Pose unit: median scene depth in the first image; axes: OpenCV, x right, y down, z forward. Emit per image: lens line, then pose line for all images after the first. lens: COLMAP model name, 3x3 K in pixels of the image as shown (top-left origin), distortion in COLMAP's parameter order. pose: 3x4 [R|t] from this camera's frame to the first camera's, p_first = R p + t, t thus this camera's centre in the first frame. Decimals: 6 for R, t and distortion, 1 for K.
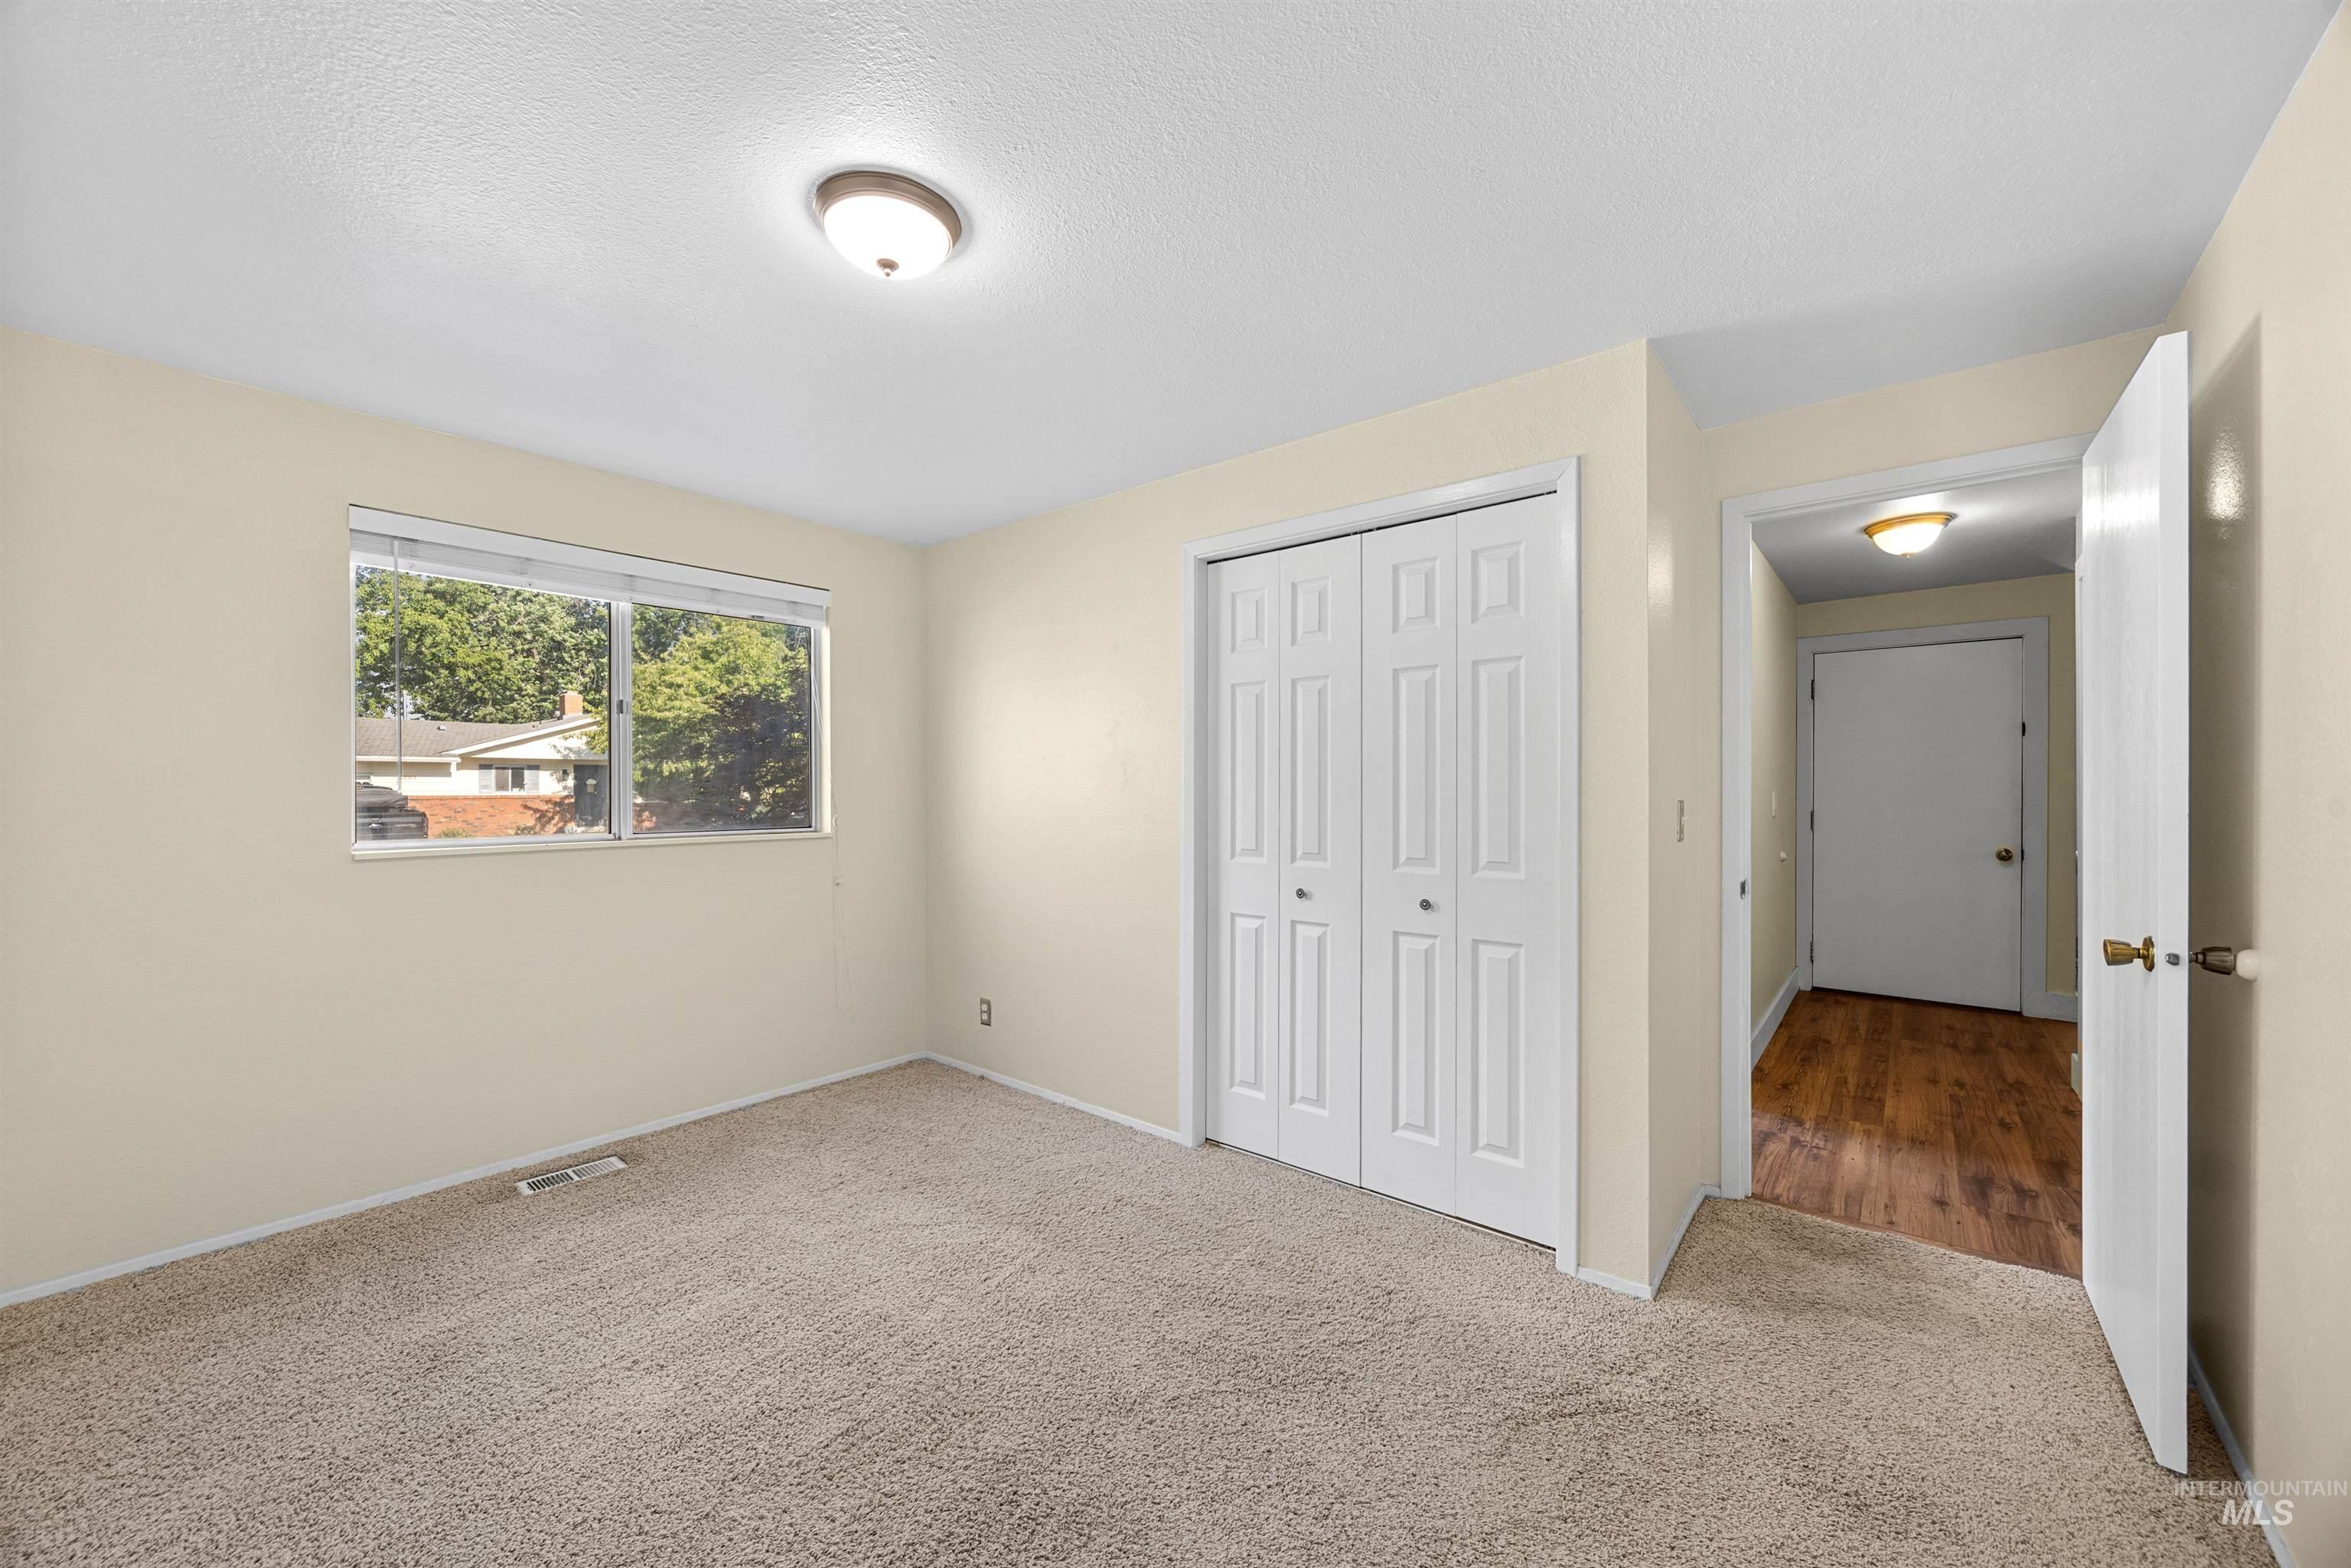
lens RADIAL K [[893.7, 0, 1195.1], [0, 893.7, 782.8], [0, 0, 1]] dist [-0.001096, -0.000171]
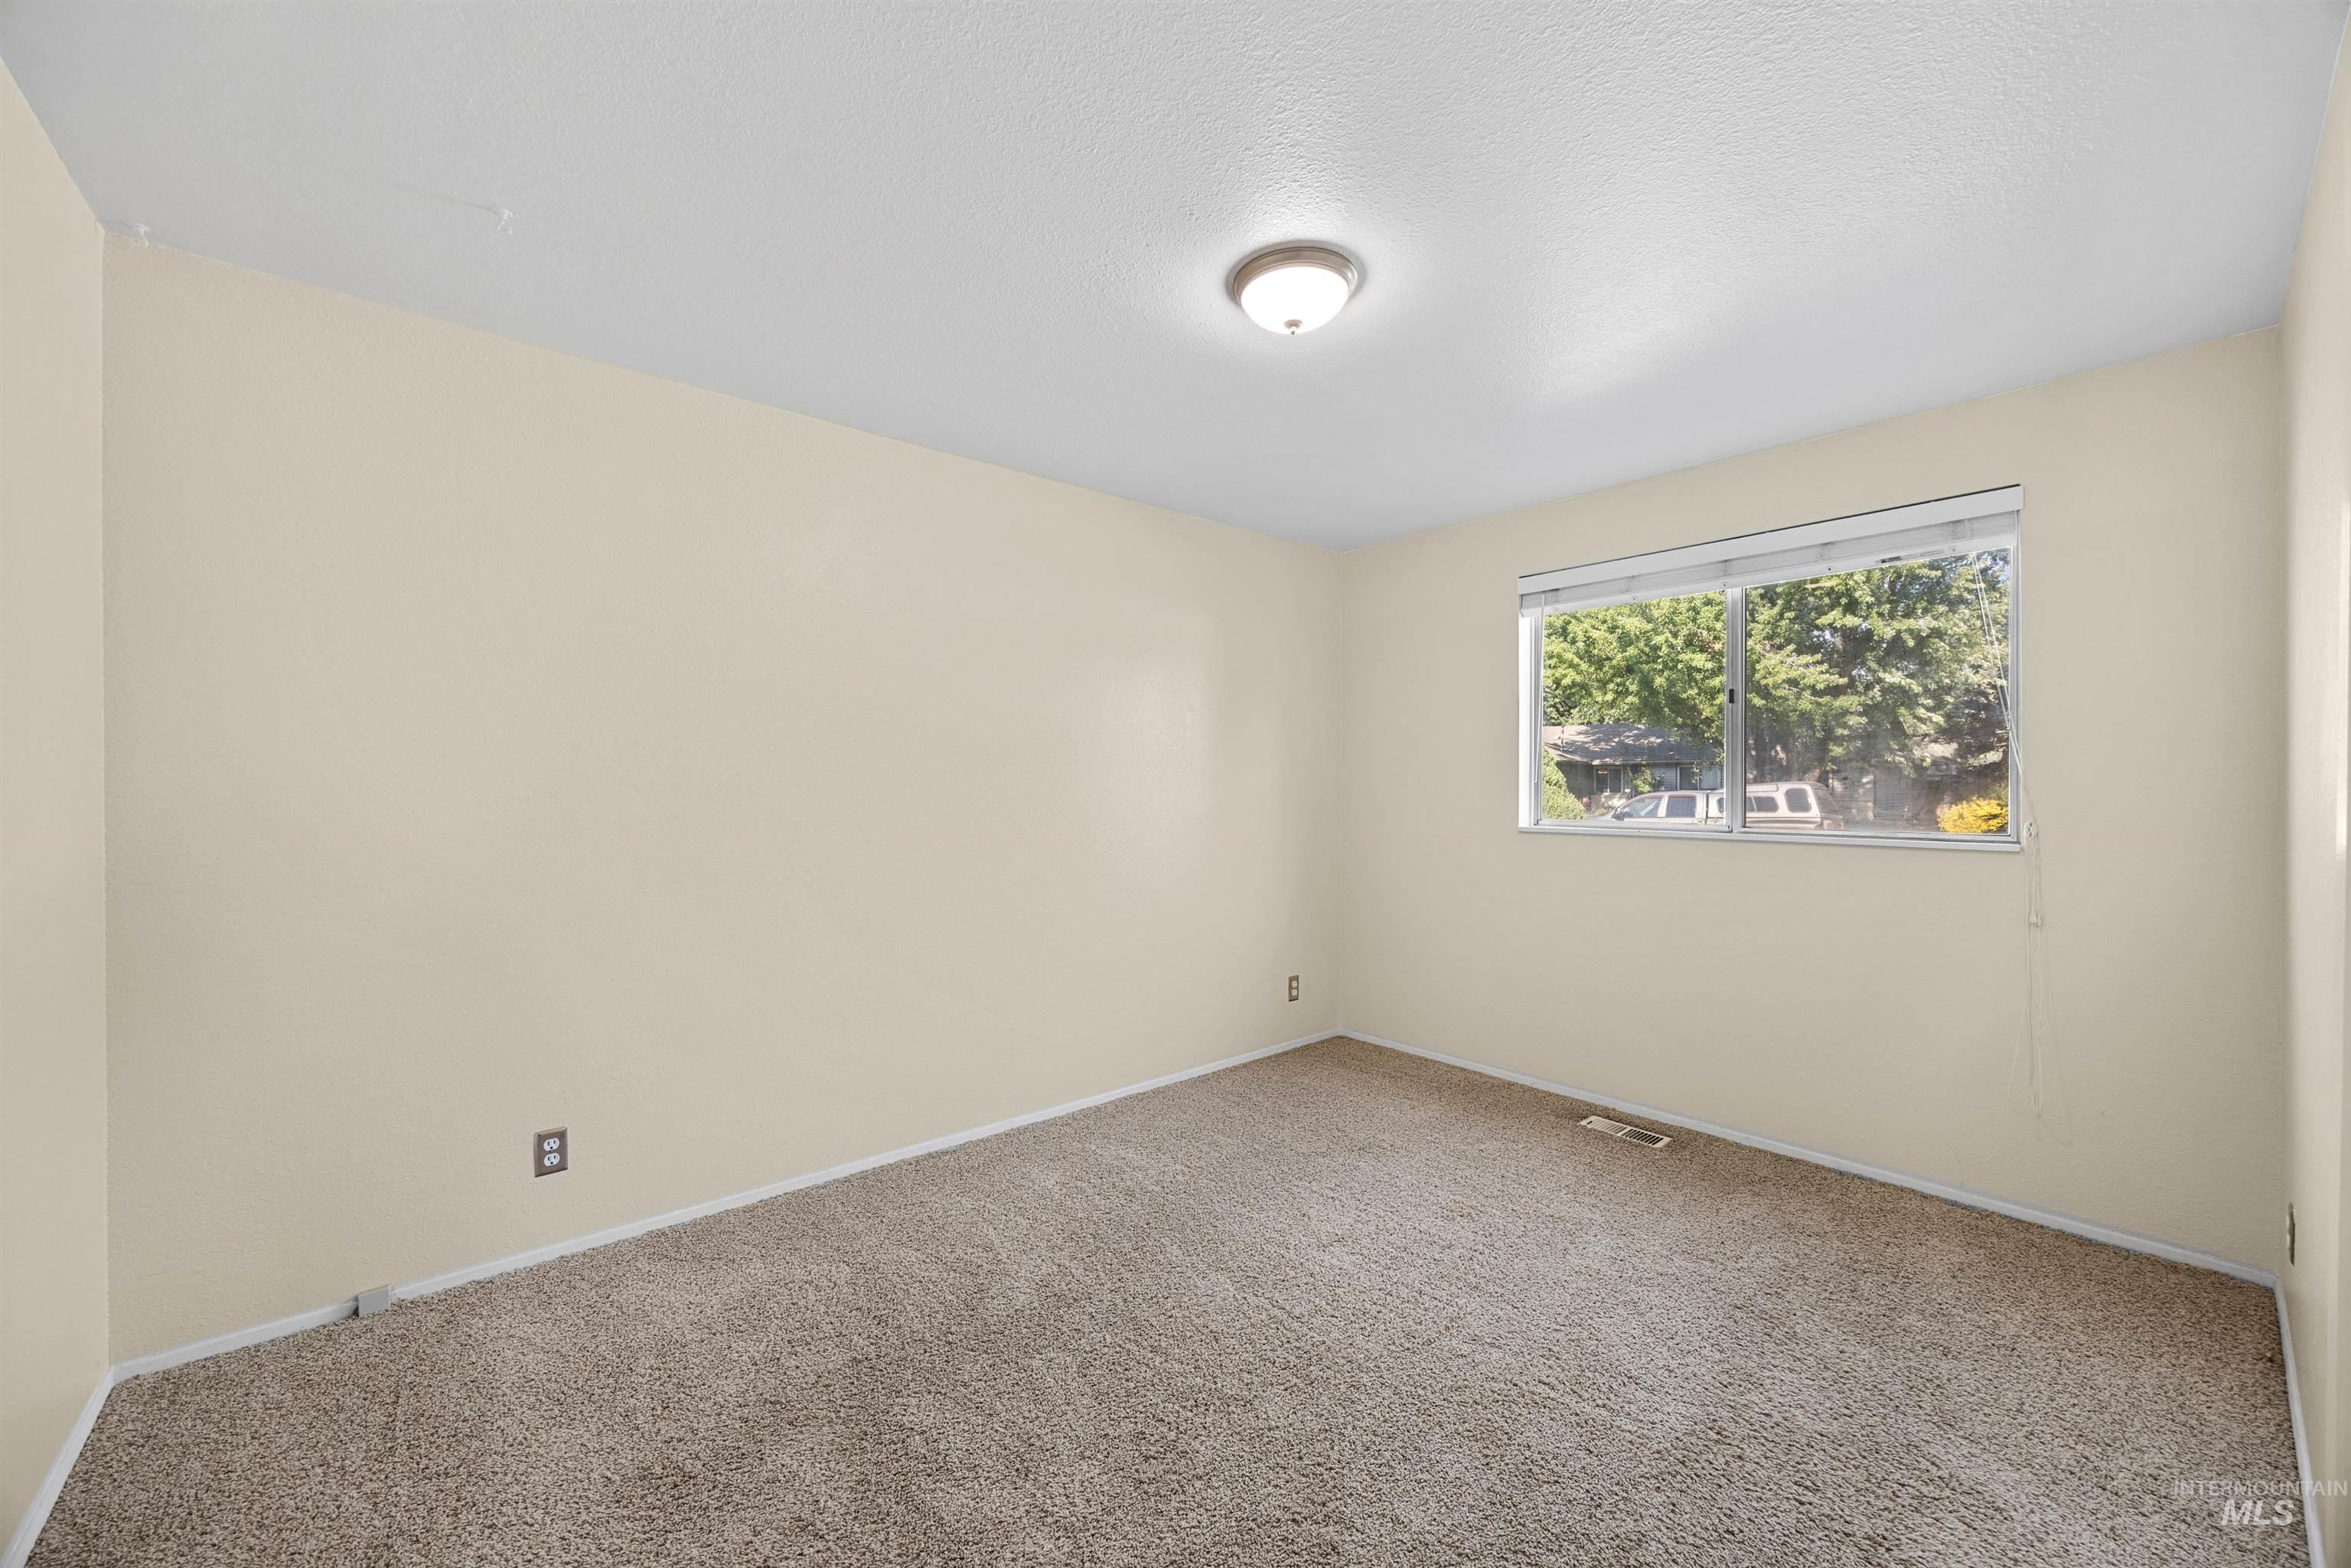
lens RADIAL K [[893.7, 0, 1175.5], [0, 893.7, 783.7], [0, 0, 1]] dist [-0.001096, -0.000171]
pose [[-0.172384, 0.000784, -0.985029, 0.371820], [-0.002271, 0.999997, 0.001193, 0.003091], [0.985027, 0.002442, -0.172382, 0.474792]]
